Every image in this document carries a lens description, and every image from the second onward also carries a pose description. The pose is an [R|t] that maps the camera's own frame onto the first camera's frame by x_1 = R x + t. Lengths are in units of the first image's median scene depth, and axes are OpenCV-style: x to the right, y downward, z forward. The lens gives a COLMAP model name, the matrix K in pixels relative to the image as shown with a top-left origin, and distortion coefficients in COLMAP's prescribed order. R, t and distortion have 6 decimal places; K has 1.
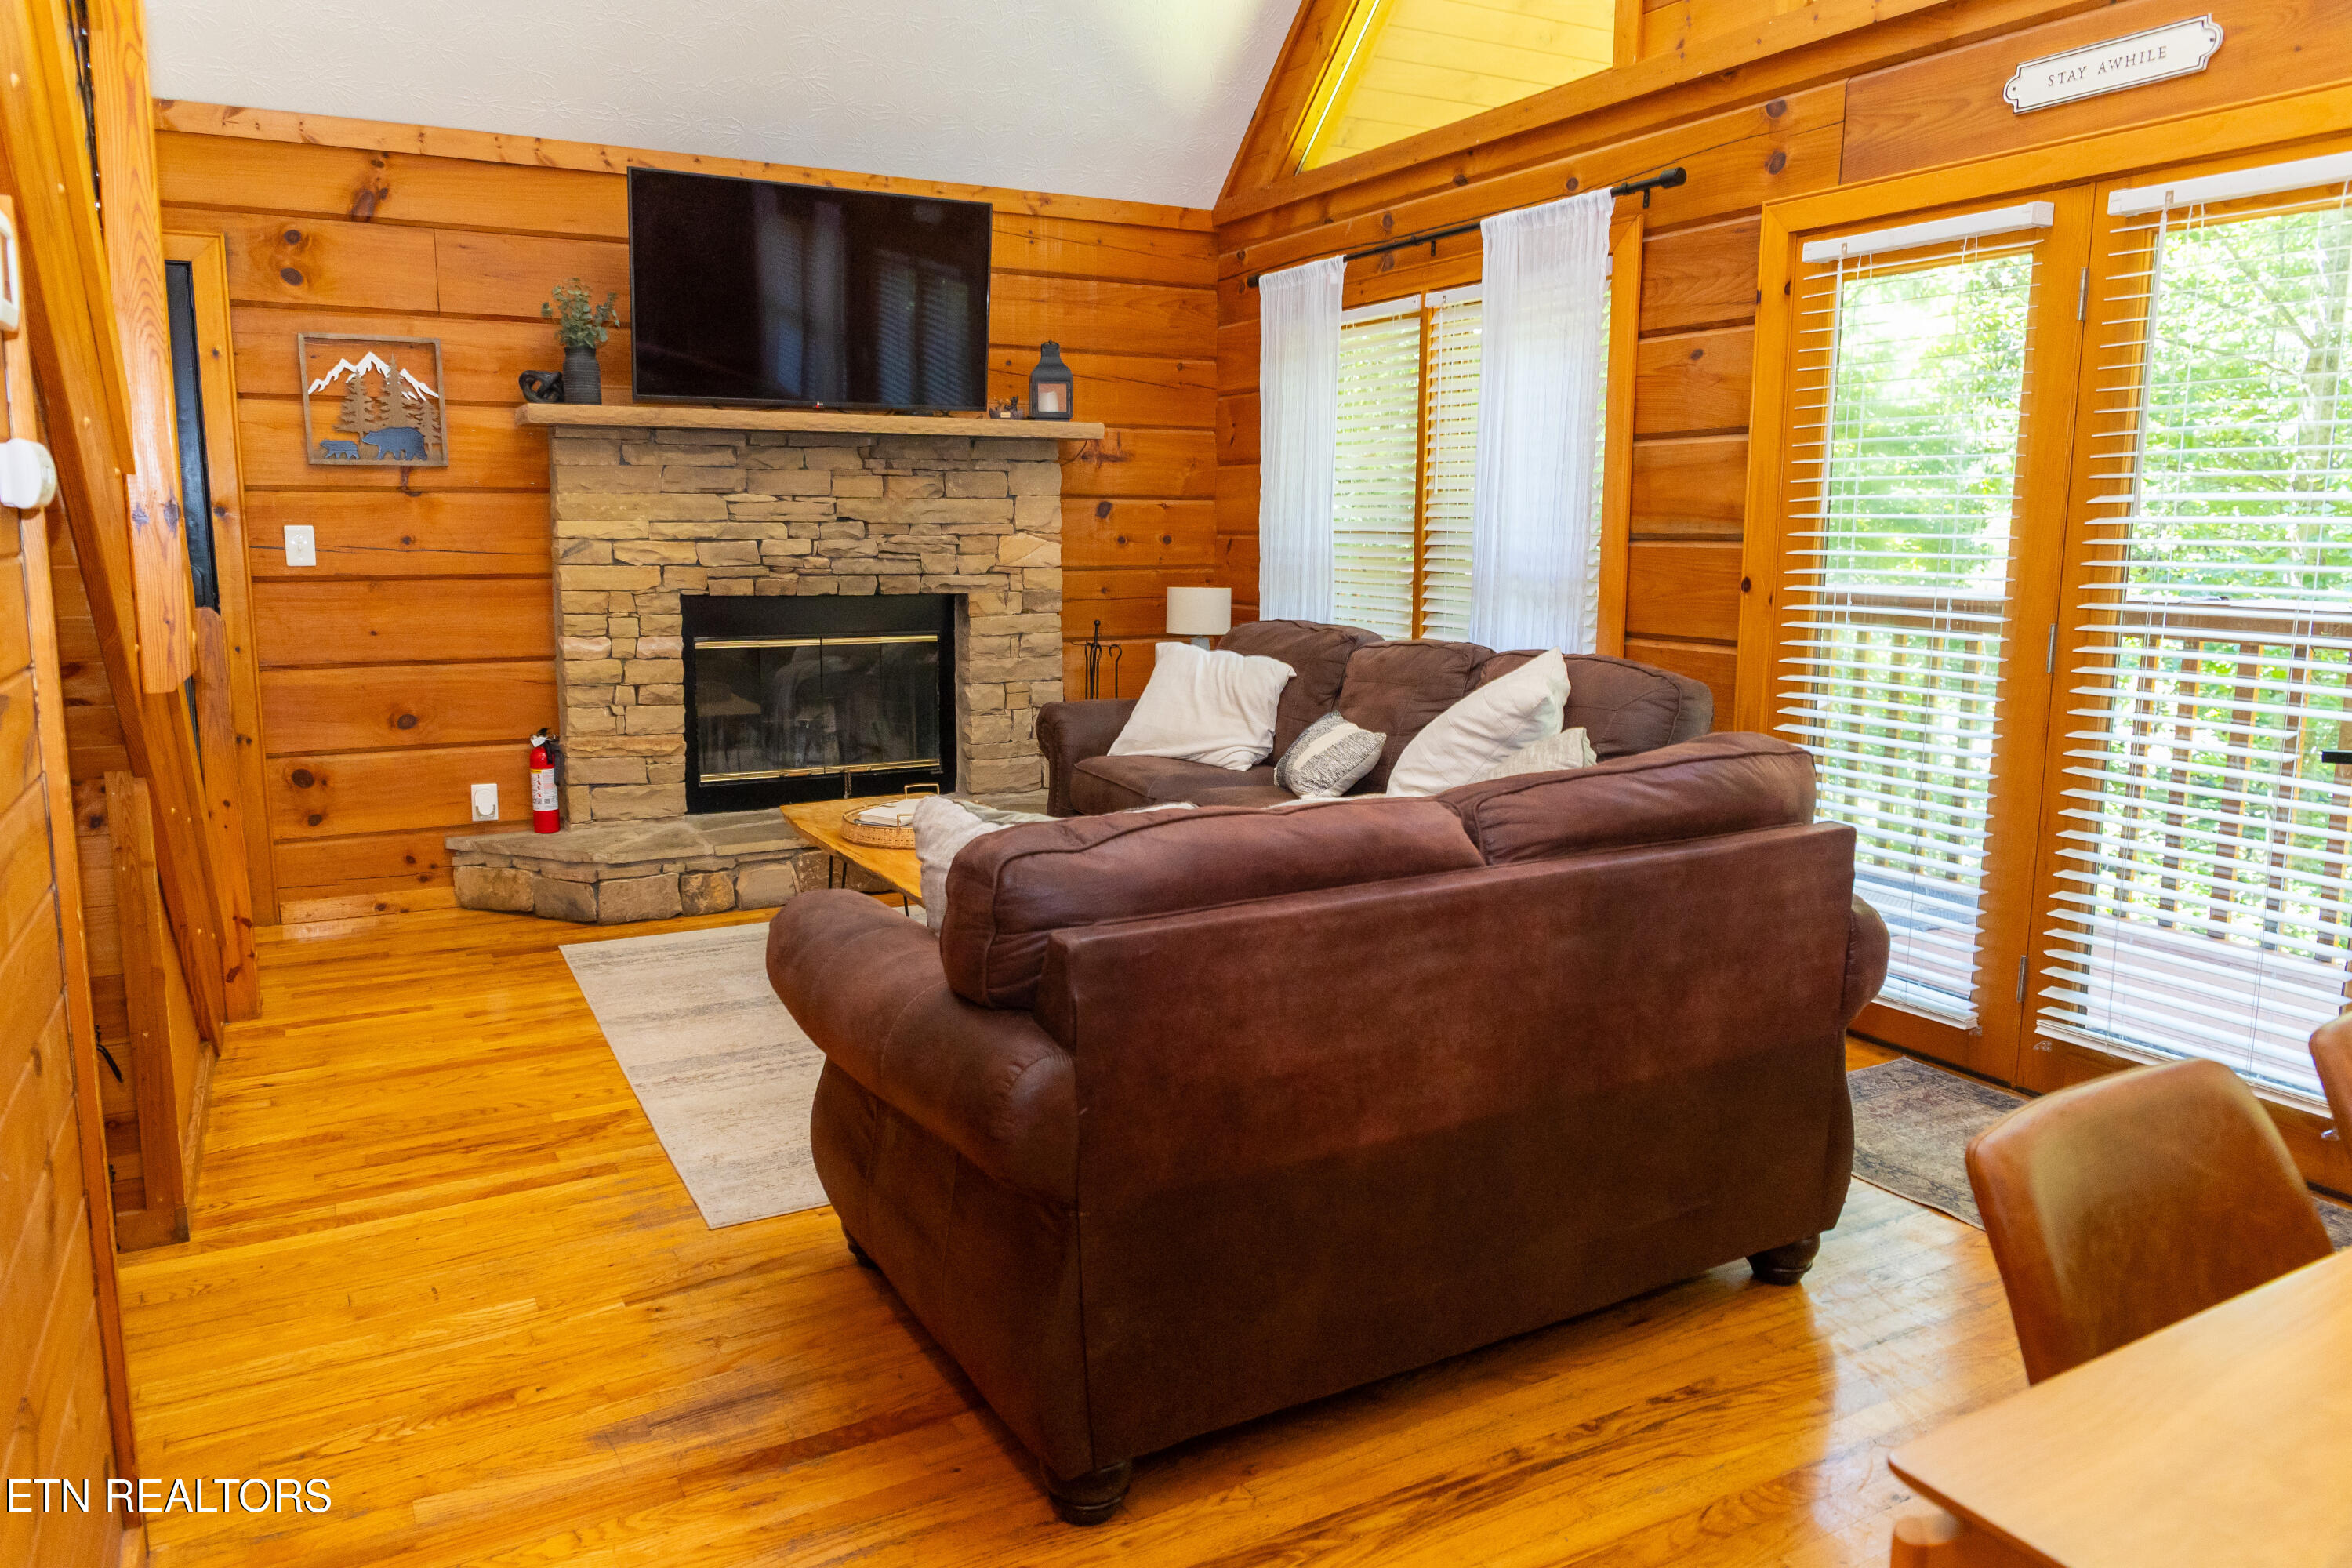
lens RADIAL K [[1595.9, 0, 1176.0], [0, 1595.9, 784.0], [0, 0, 1]] dist [-0.004114, -0.002827]
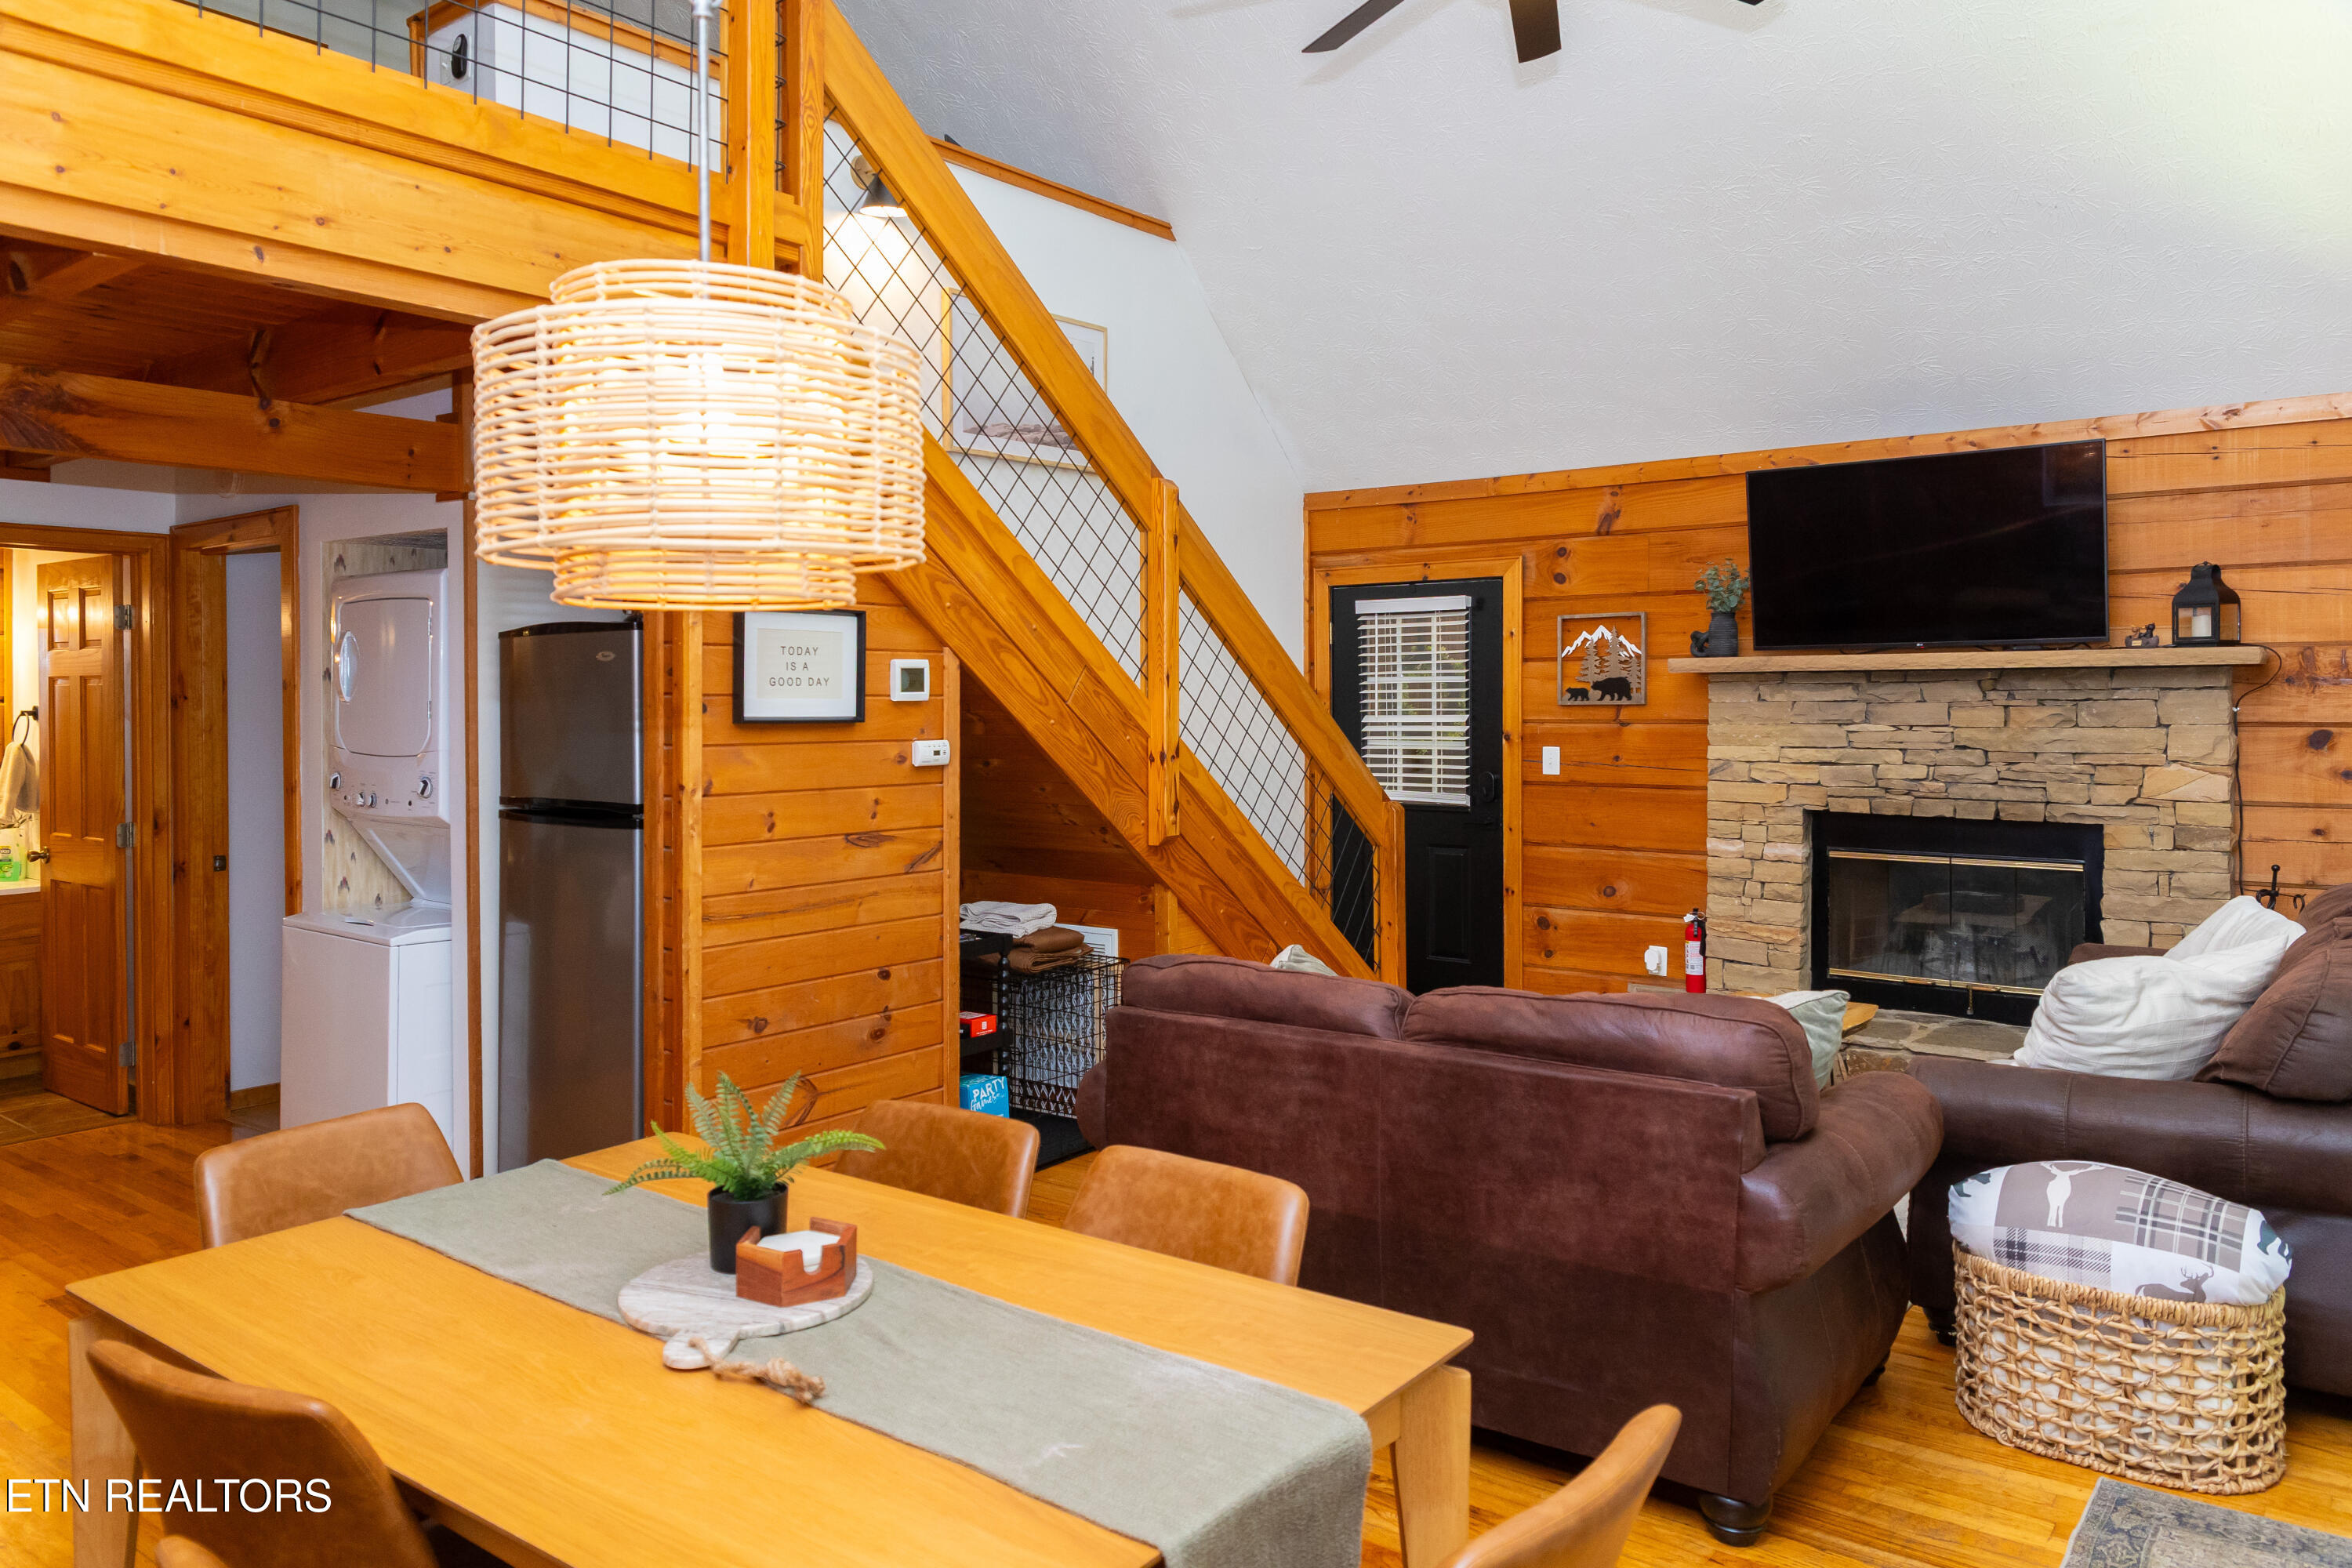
lens RADIAL K [[1646.9, 0, 1169.0], [0, 1646.9, 706.5], [0, 0, 1]] dist [0.002170, 0.001463]
pose [[0.389037, -0.000969, -0.921221, 0.634383], [-0.144184, 0.987611, -0.061929, -0.051858], [0.909869, 0.156918, 0.384078, 0.100101]]
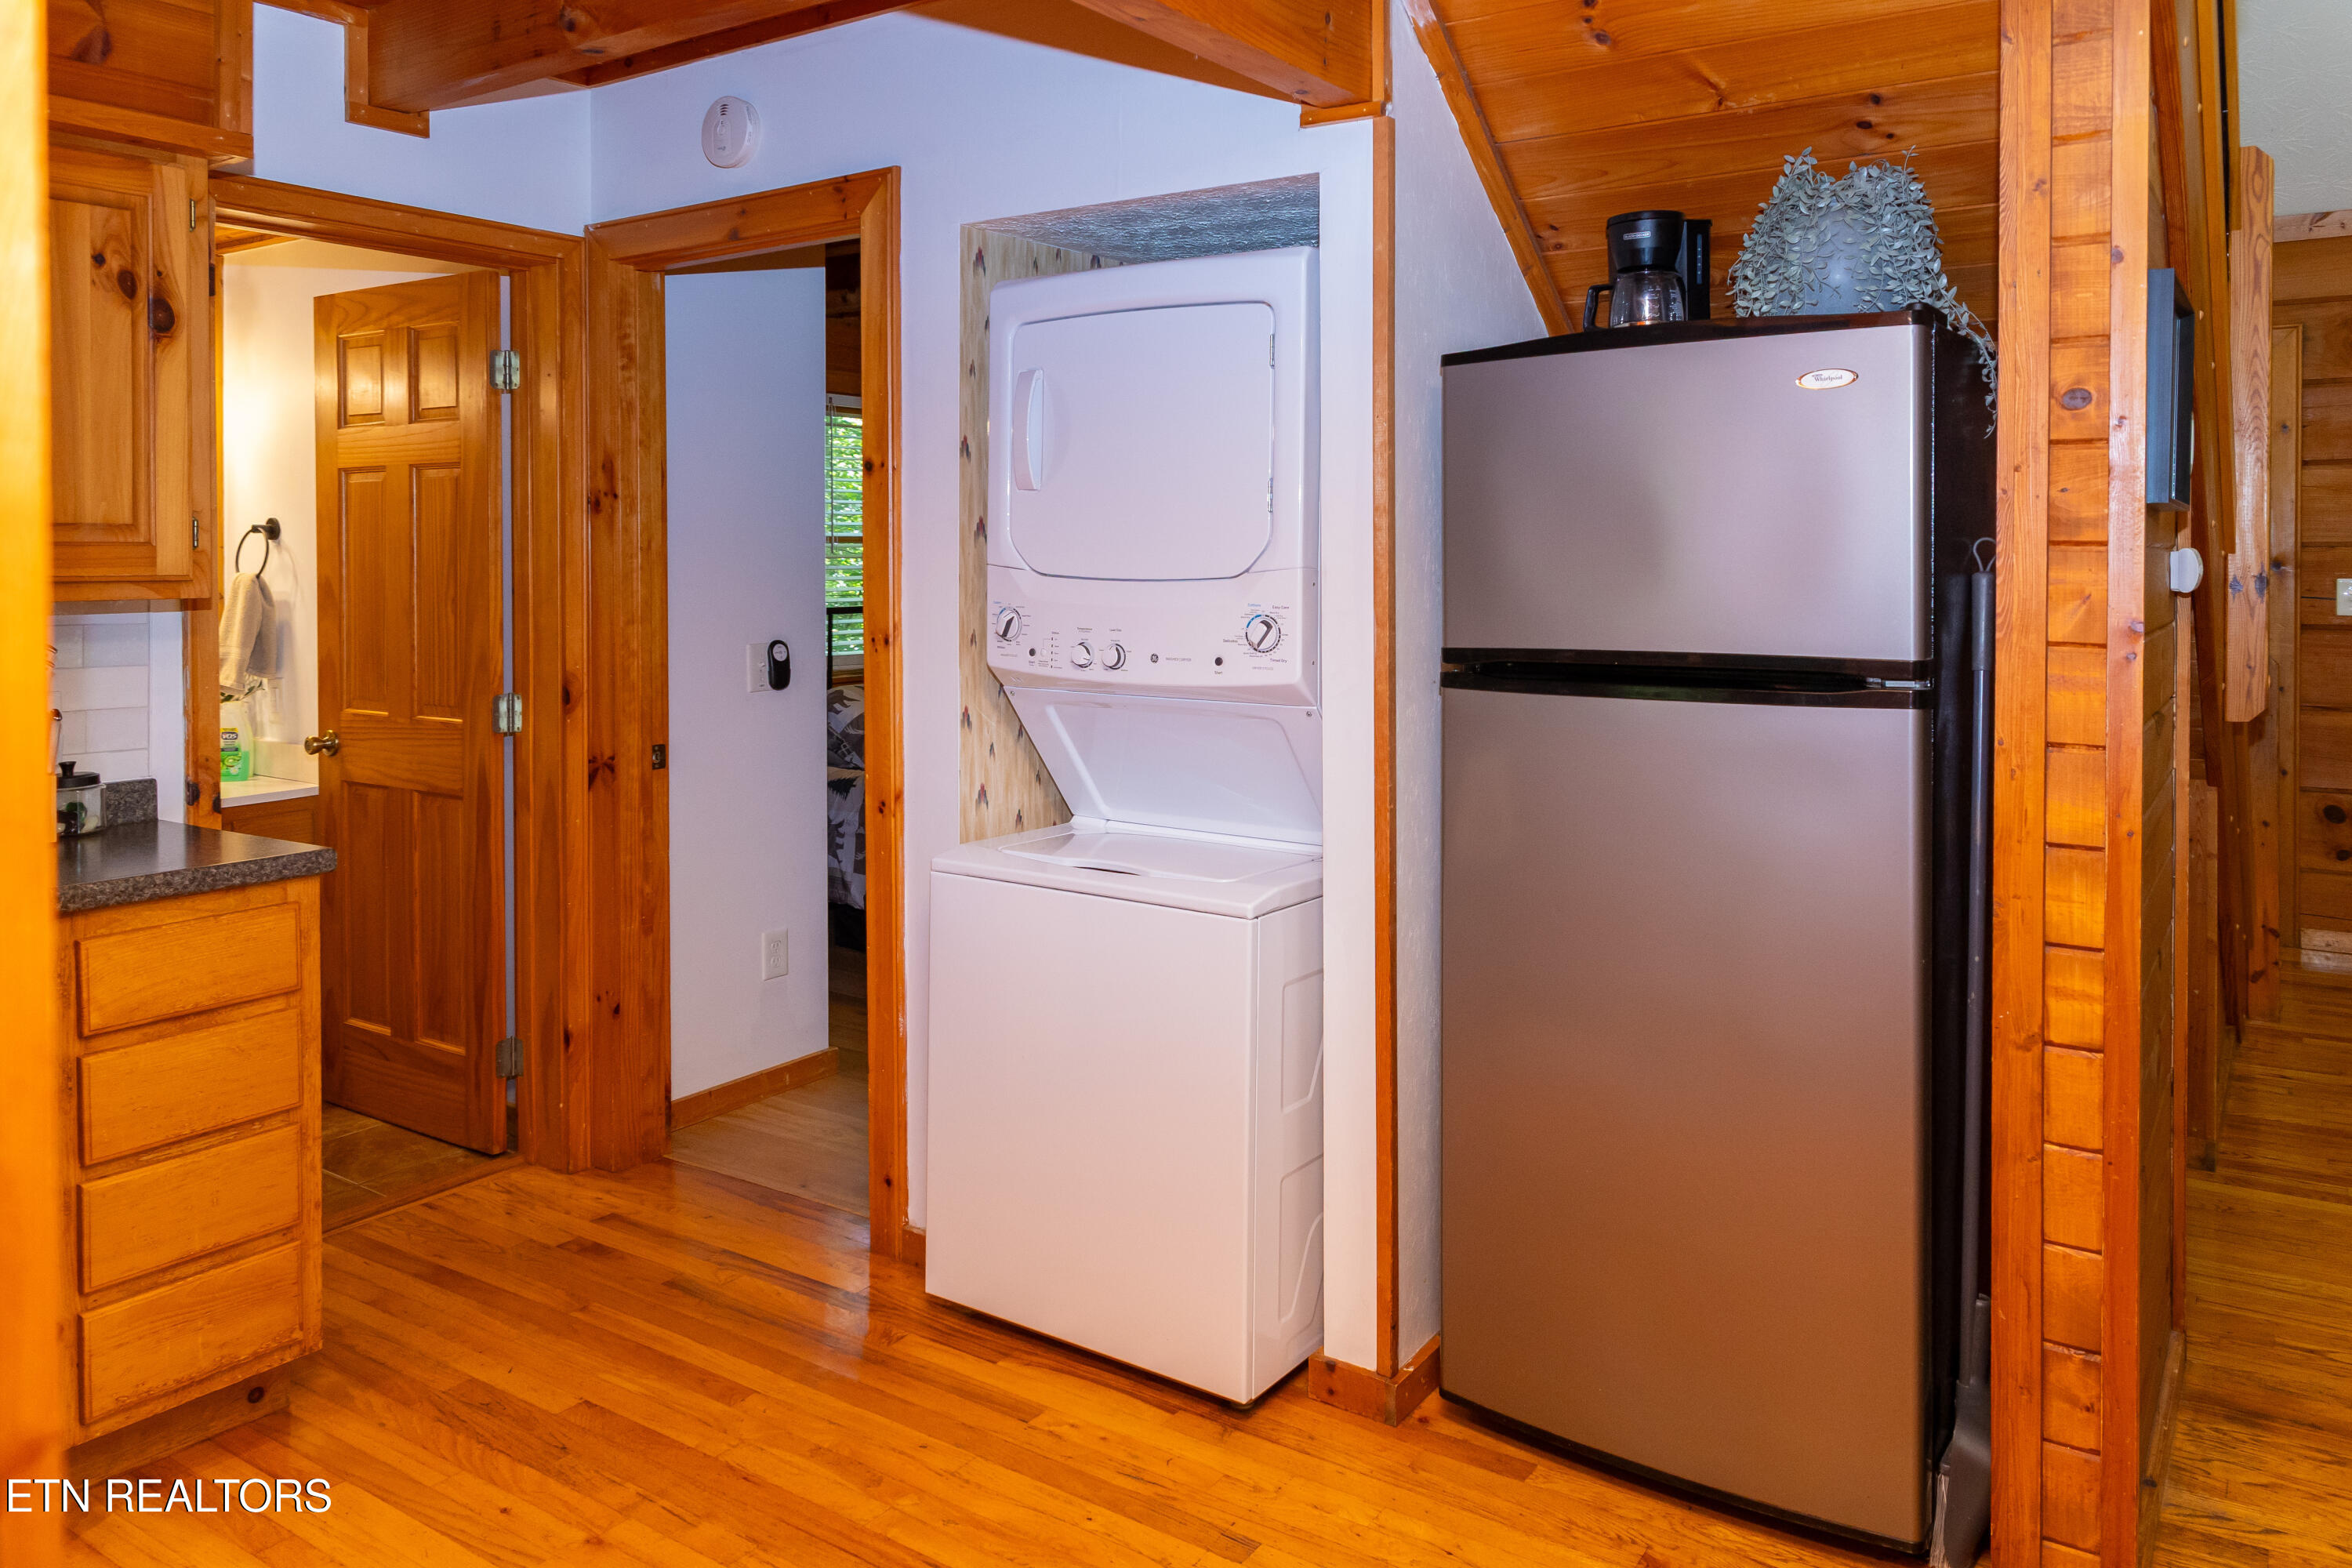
lens RADIAL K [[1640.8, 0, 1179.7], [0, 1640.8, 562.9], [0, 0, 1]] dist [0.001134, 0.001276]
pose [[0.447722, -0.000228, -0.894173, 0.078613], [-0.139151, 0.987799, -0.069926, 0.013385], [0.883279, 0.155732, 0.442228, -0.172819]]
